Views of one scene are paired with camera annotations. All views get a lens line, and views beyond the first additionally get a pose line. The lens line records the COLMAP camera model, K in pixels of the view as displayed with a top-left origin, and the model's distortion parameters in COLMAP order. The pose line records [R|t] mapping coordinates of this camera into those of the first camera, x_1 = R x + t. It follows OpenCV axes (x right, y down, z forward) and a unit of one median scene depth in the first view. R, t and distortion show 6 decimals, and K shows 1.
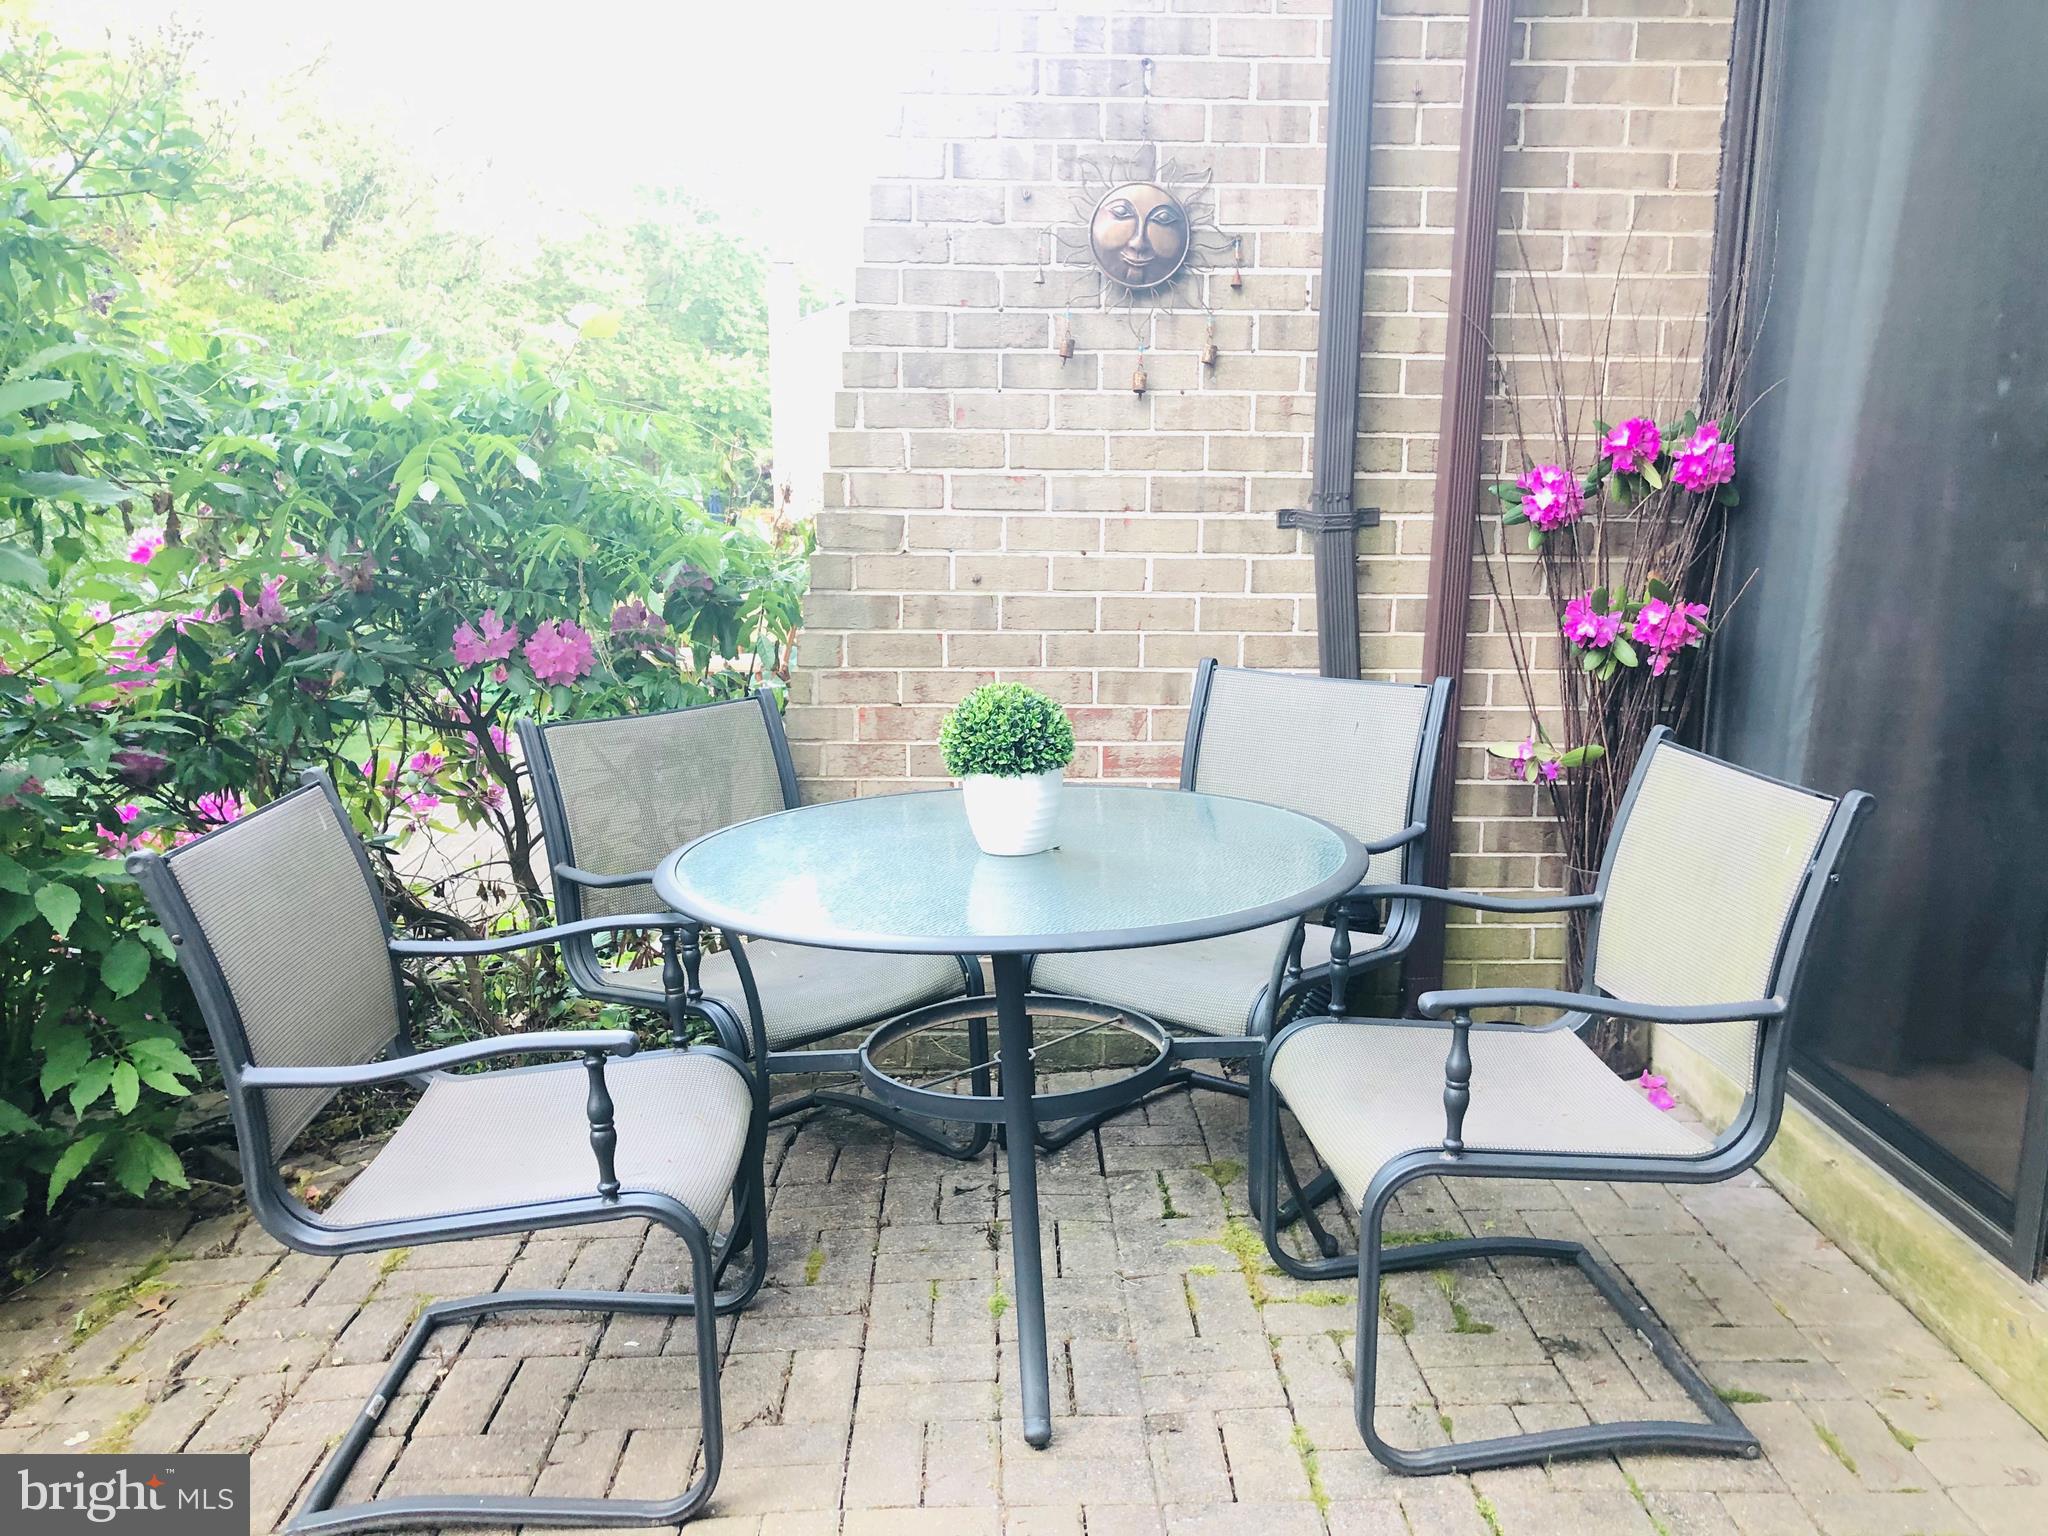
lens RADIAL K [[1680.2, 0, 1031.8], [0, 1680.2, 760.1], [0, 0, 1]] dist [0.031107, -0.031694]
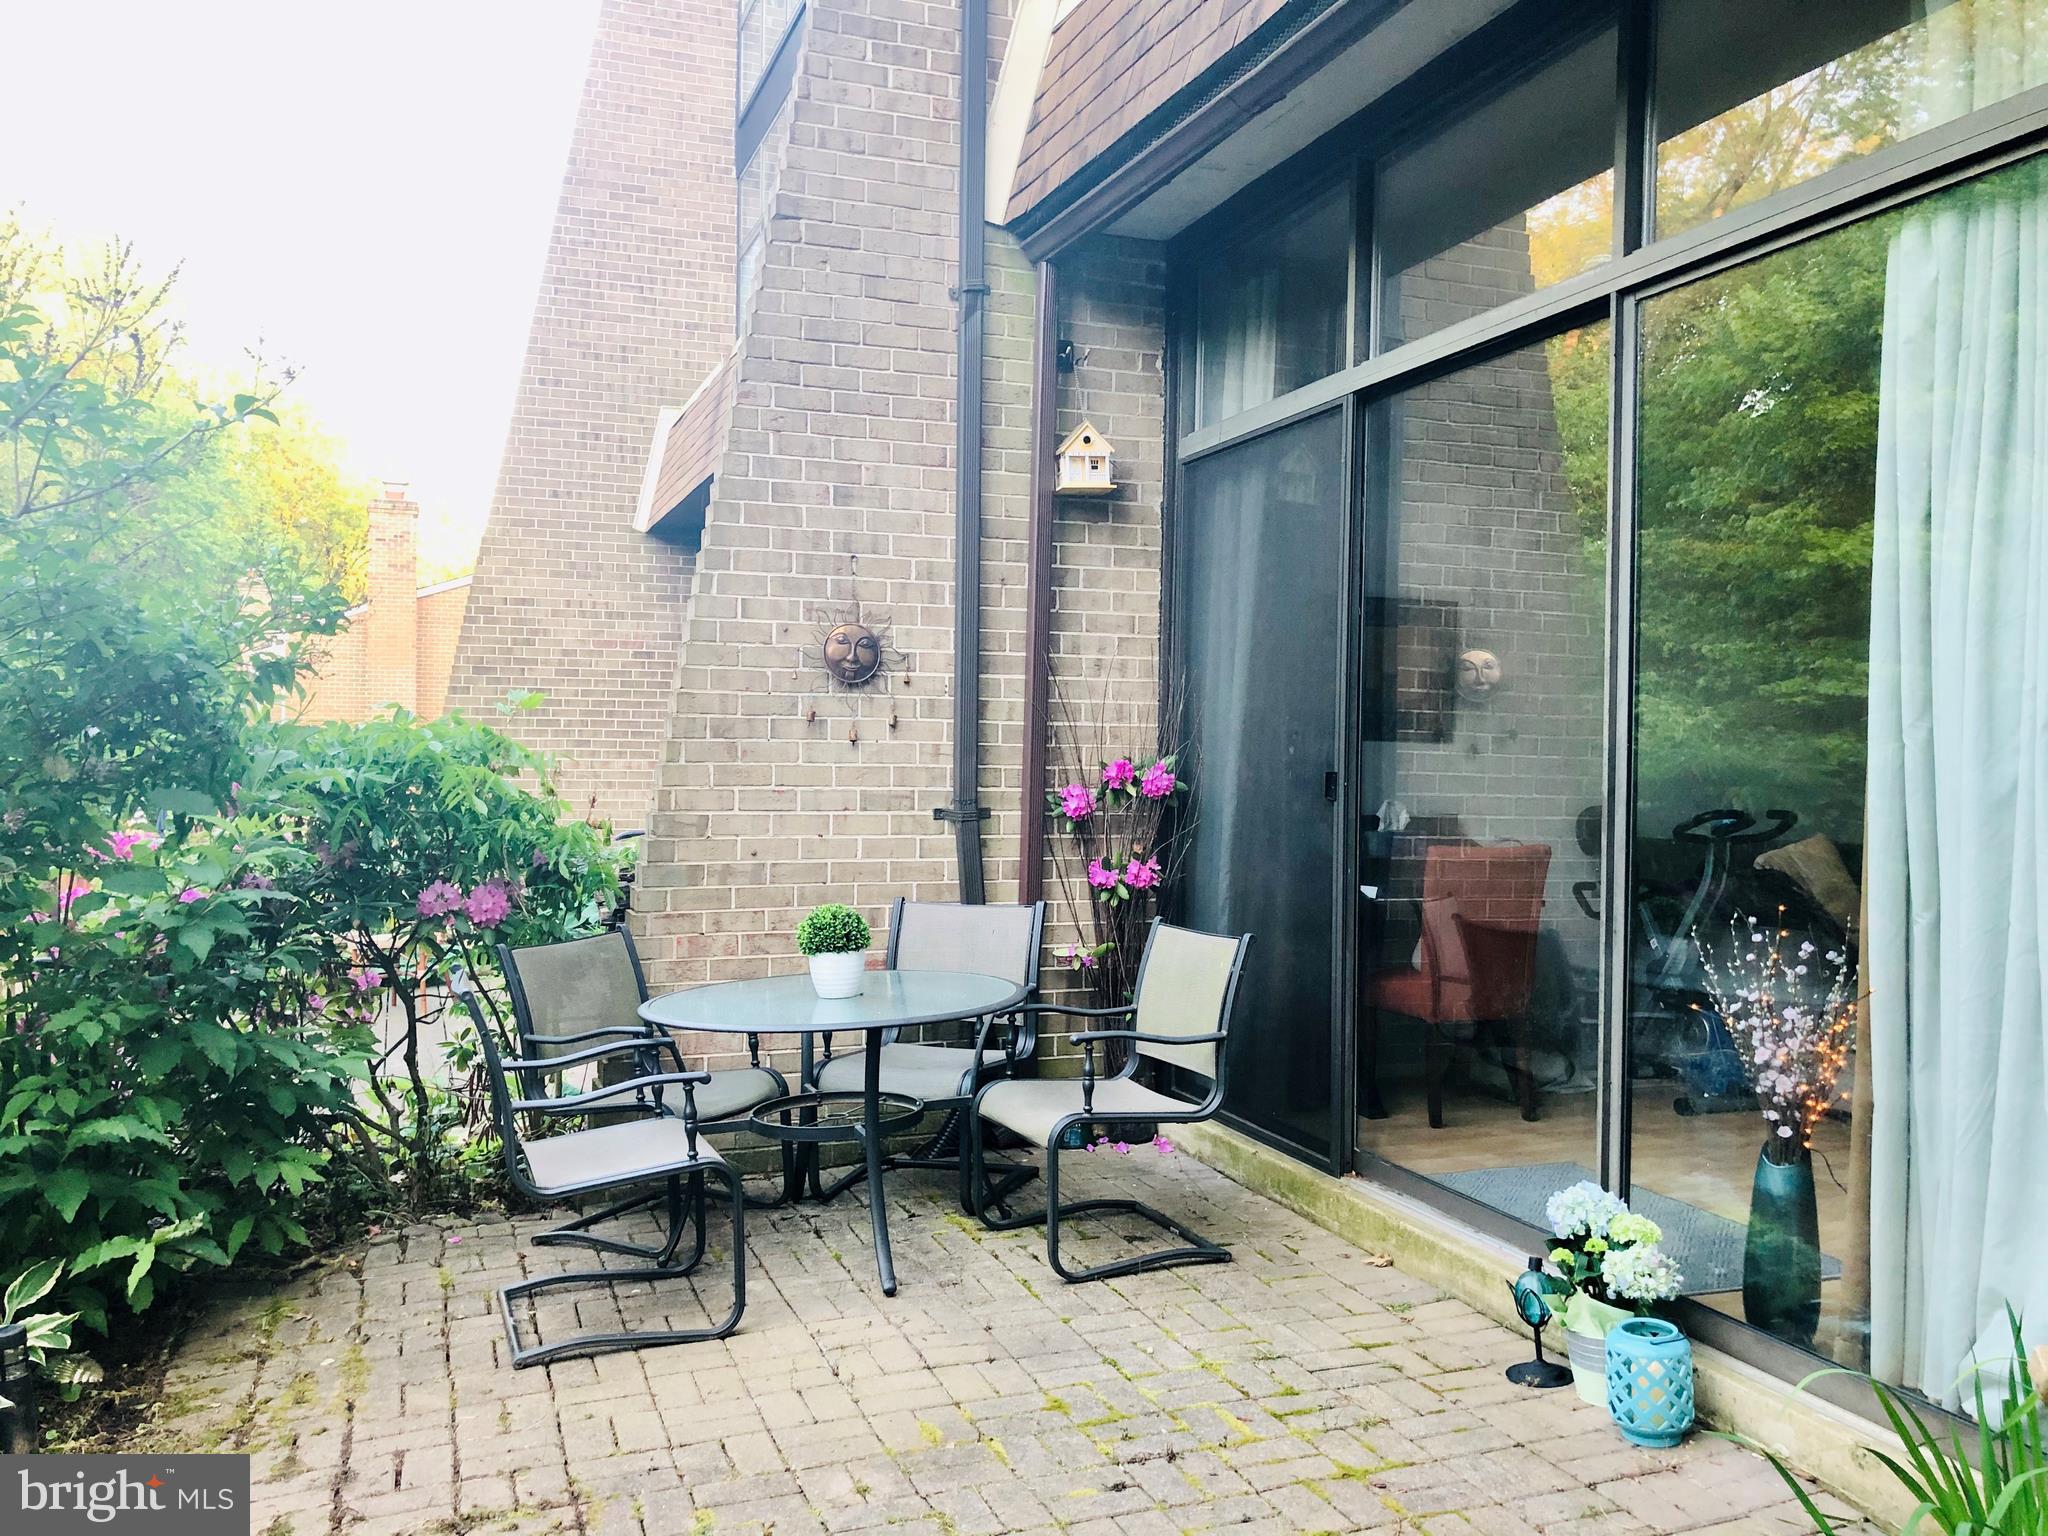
lens RADIAL K [[1680.2, 0, 1023.3], [0, 1680.2, 772.5], [0, 0, 1]] dist [0.031107, -0.031694]
pose [[0.949971, -0.004163, 0.312311, -0.302711], [0.055299, 0.986356, -0.155058, 0.084404], [-0.307405, 0.164571, 0.937240, -0.636400]]
